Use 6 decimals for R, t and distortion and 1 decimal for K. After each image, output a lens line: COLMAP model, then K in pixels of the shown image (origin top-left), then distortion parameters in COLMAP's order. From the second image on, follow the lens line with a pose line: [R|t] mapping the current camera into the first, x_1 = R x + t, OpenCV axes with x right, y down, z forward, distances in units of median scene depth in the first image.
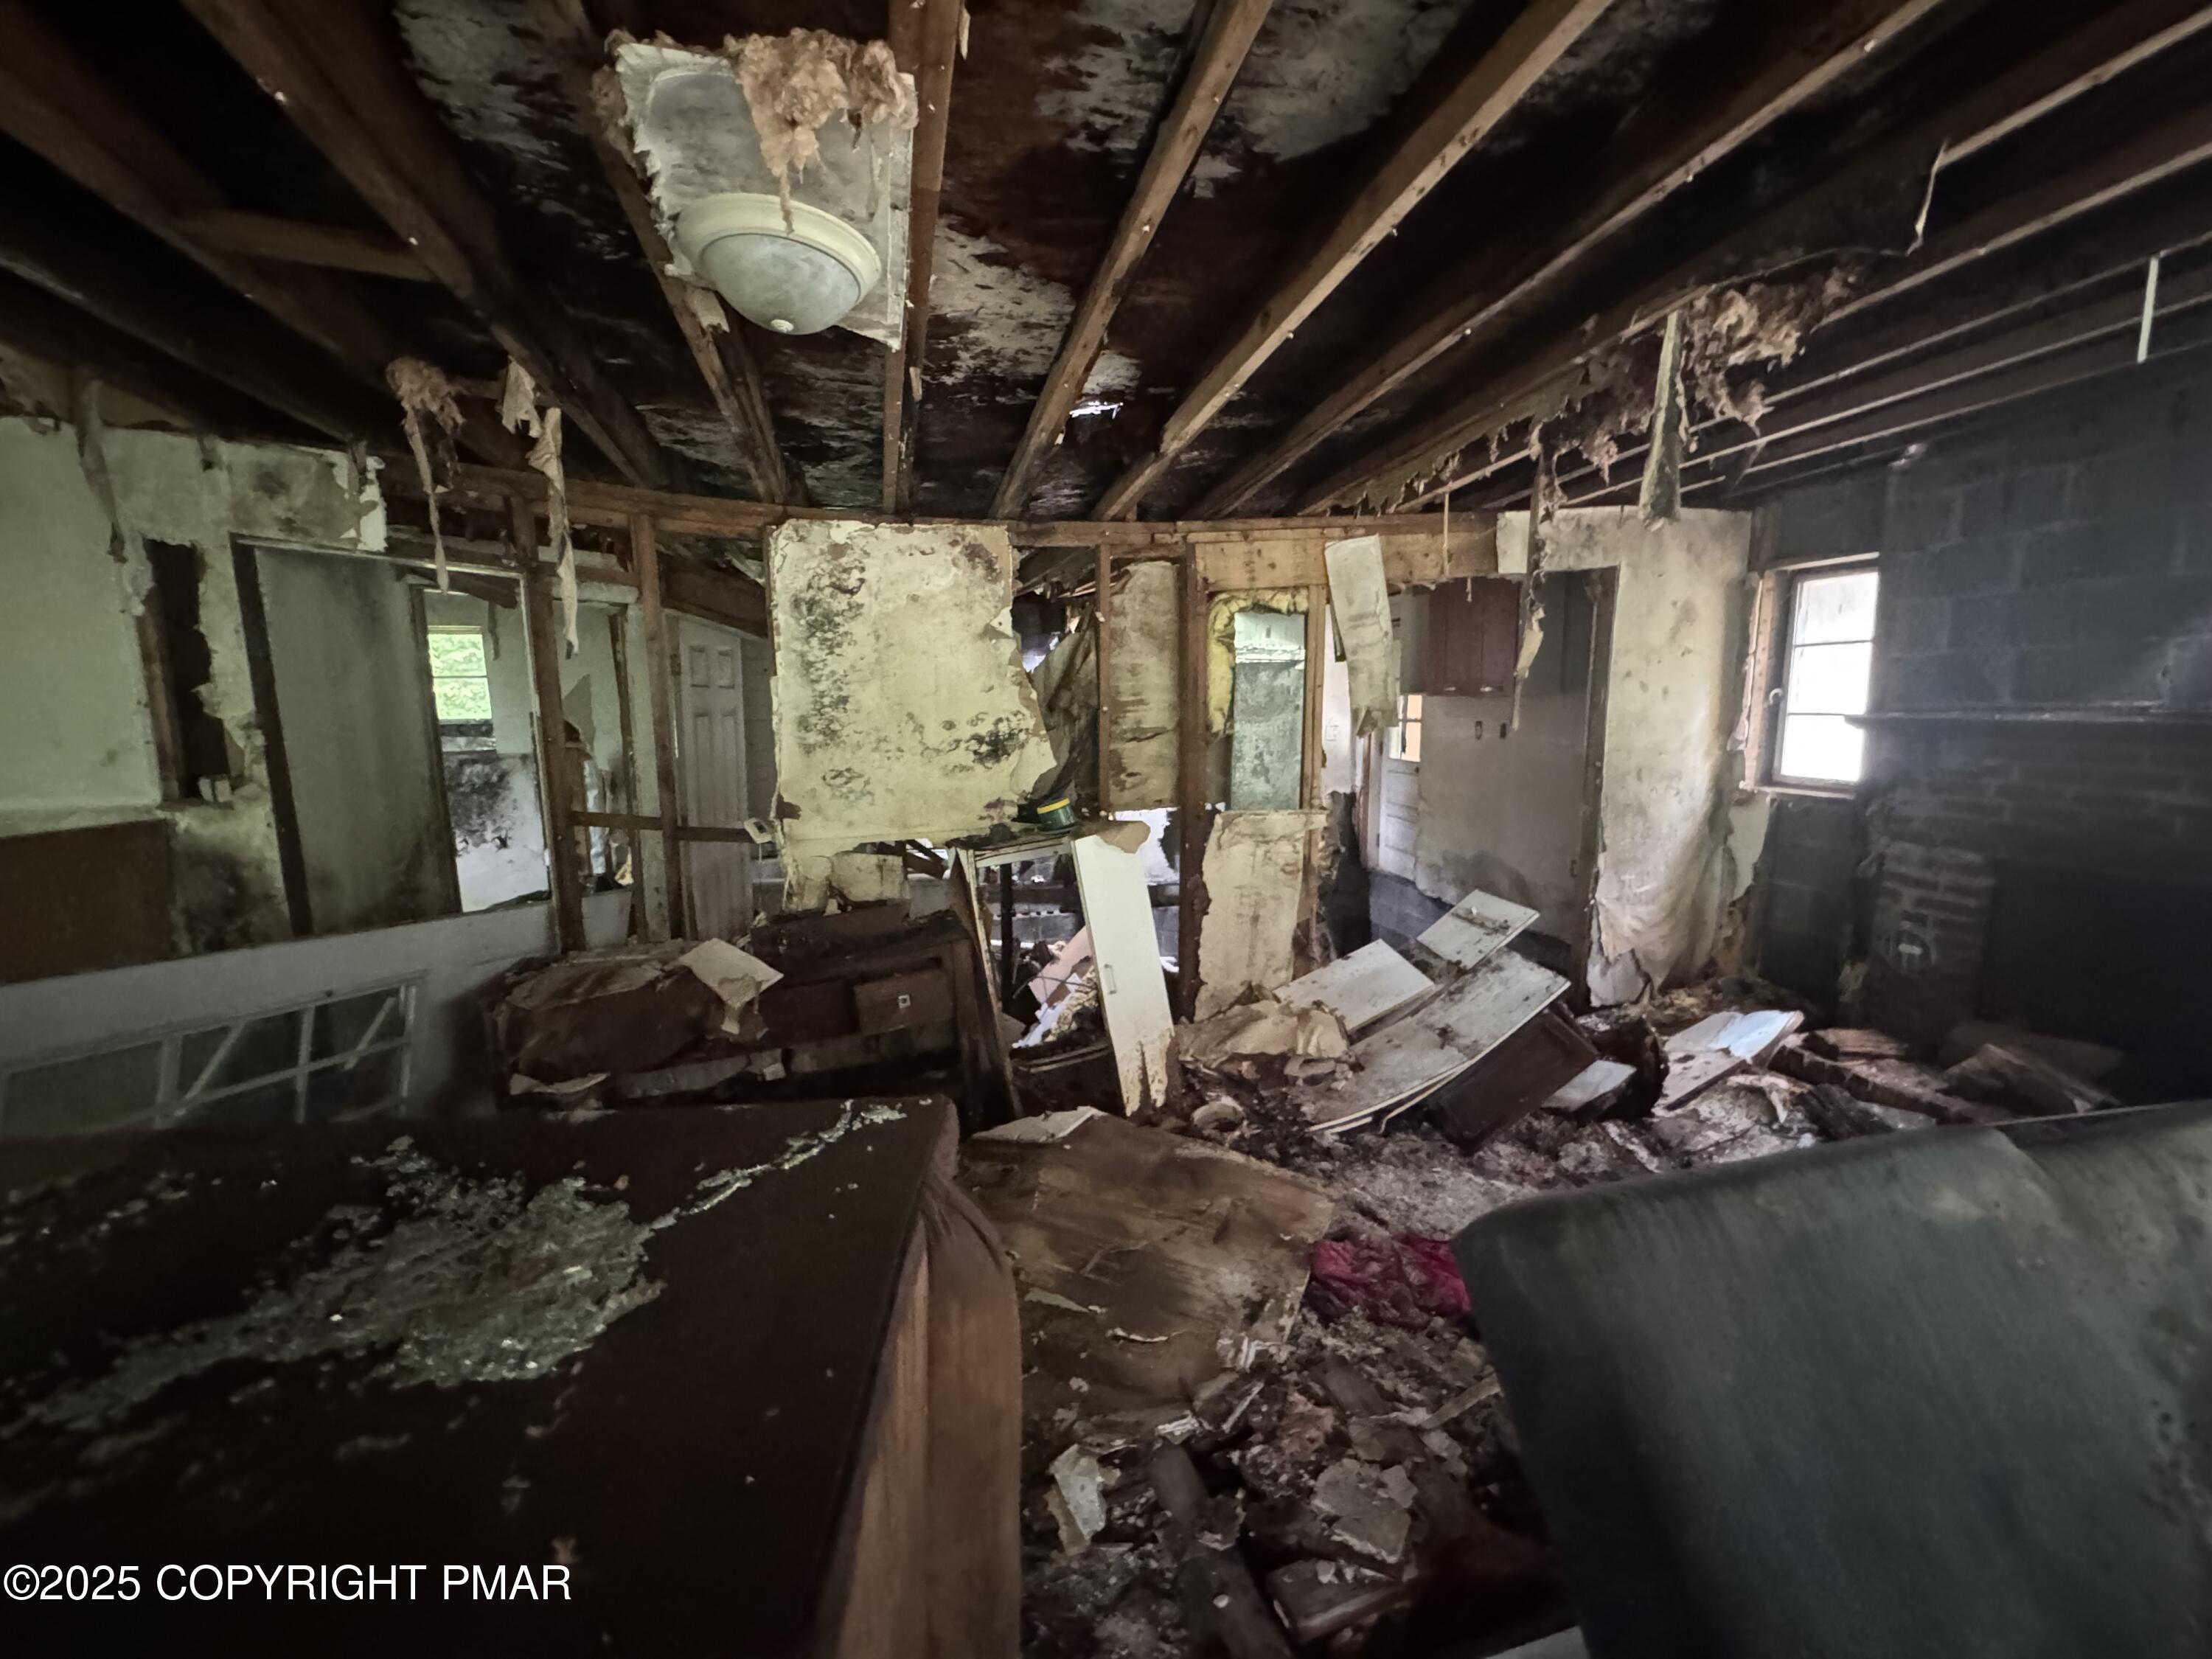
lens RADIAL K [[885.0, 0, 1104.8], [0, 885.0, 829.6], [0, 0, 1]] dist [-0.002424, 0.000174]
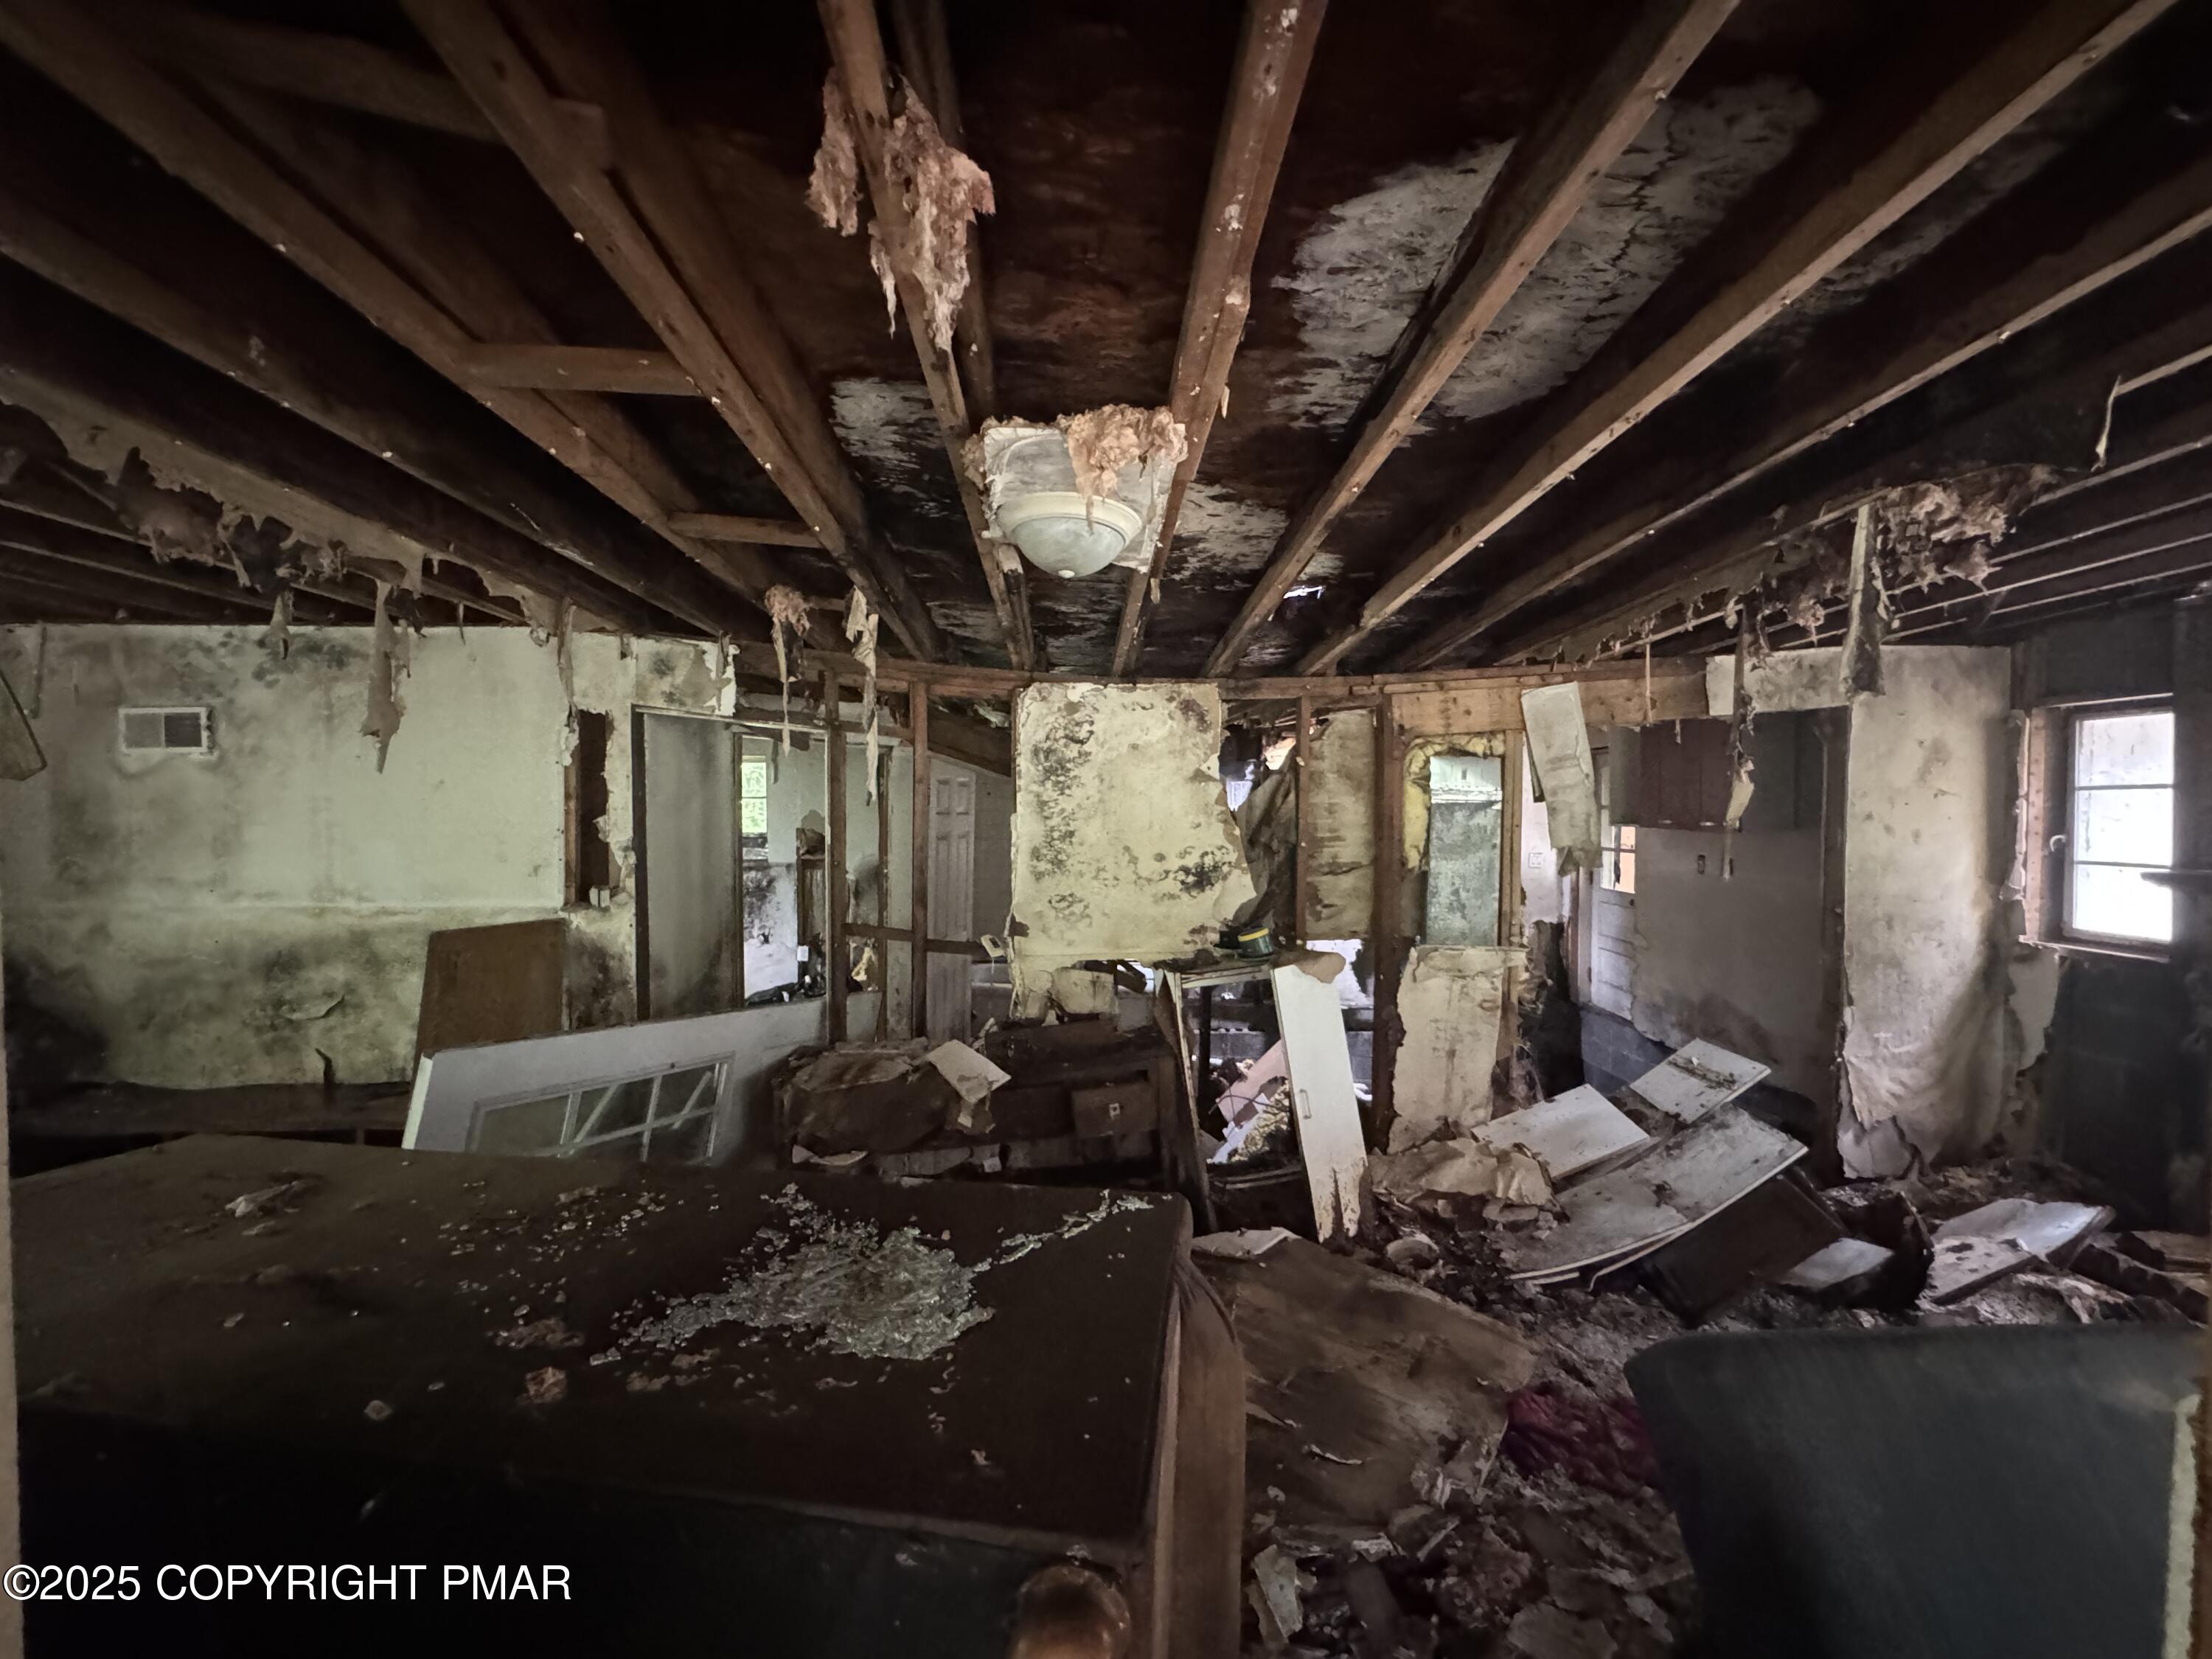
lens RADIAL K [[885.0, 0, 1104.8], [0, 885.0, 829.6], [0, 0, 1]] dist [-0.002424, 0.000174]
pose [[0.978193, 0.018146, -0.206906, -0.016299], [-0.043187, 0.992173, -0.117164, -0.022359], [0.203160, 0.123544, 0.971320, -0.116563]]
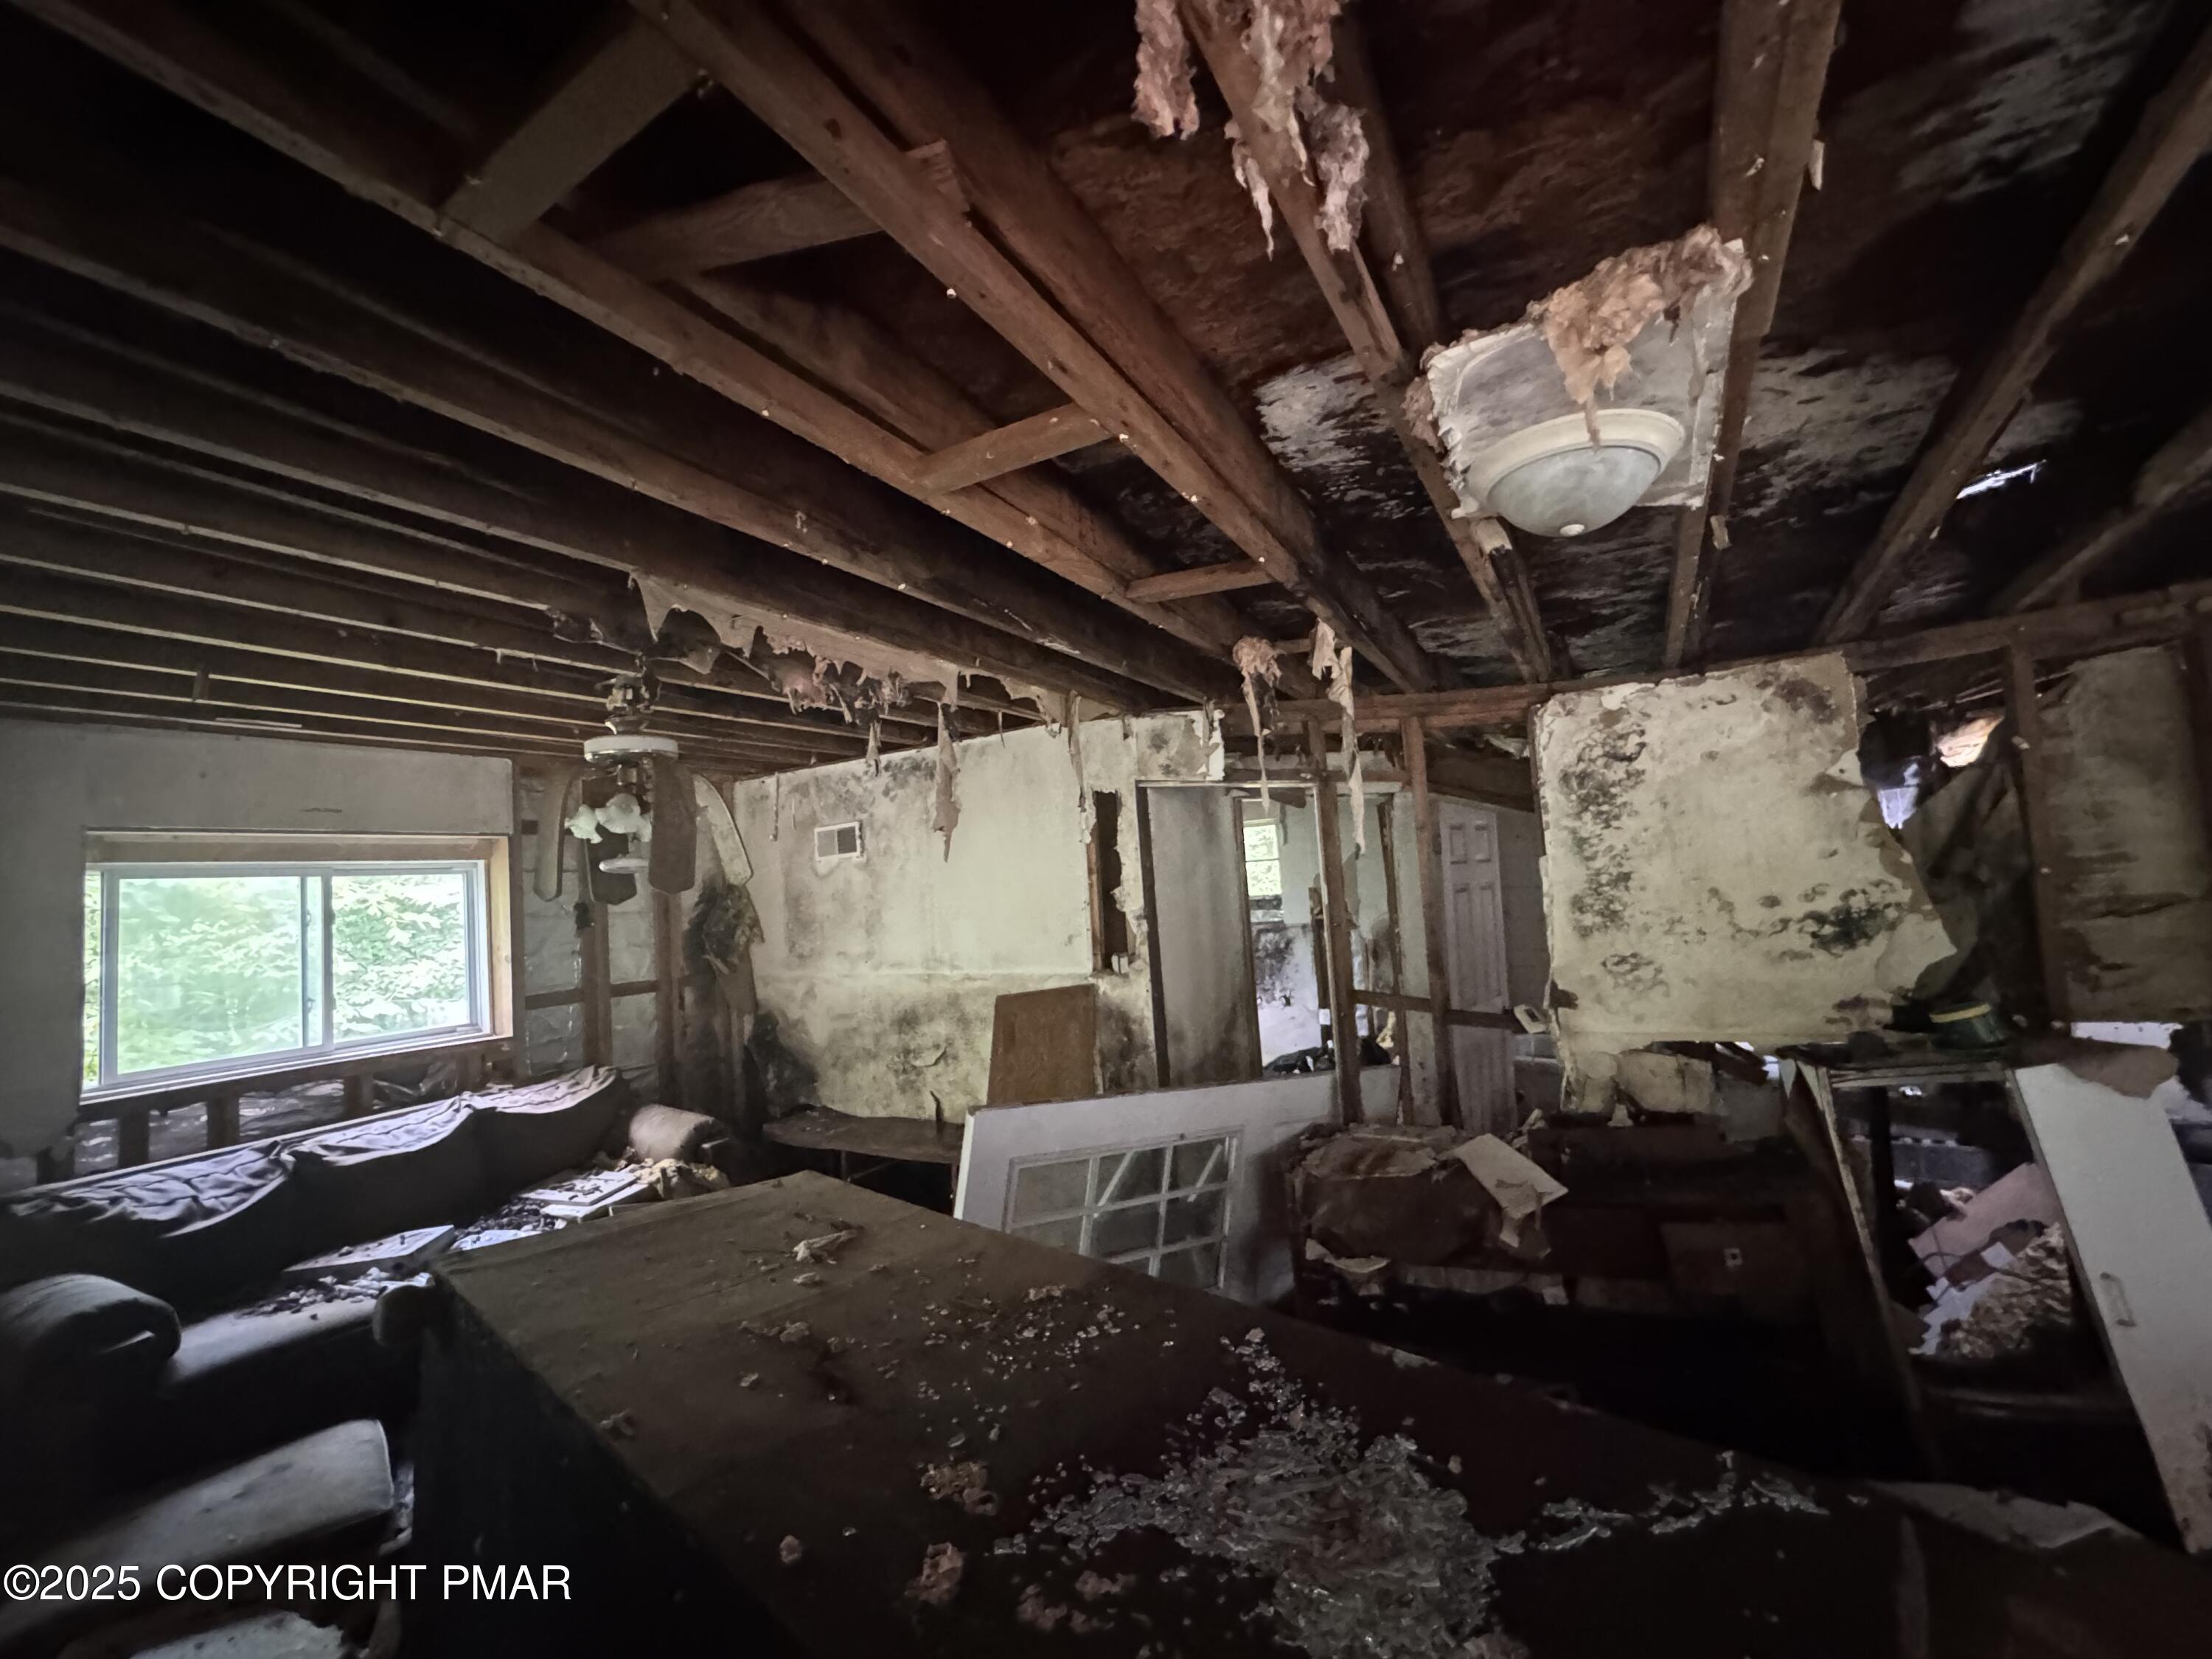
lens RADIAL K [[885.0, 0, 1104.8], [0, 885.0, 829.6], [0, 0, 1]] dist [-0.002424, 0.000174]
pose [[0.704572, -0.078661, -0.705260, -0.034546], [-0.044484, 0.986987, -0.154523, -0.035955], [0.708237, 0.140246, 0.691904, 0.000347]]
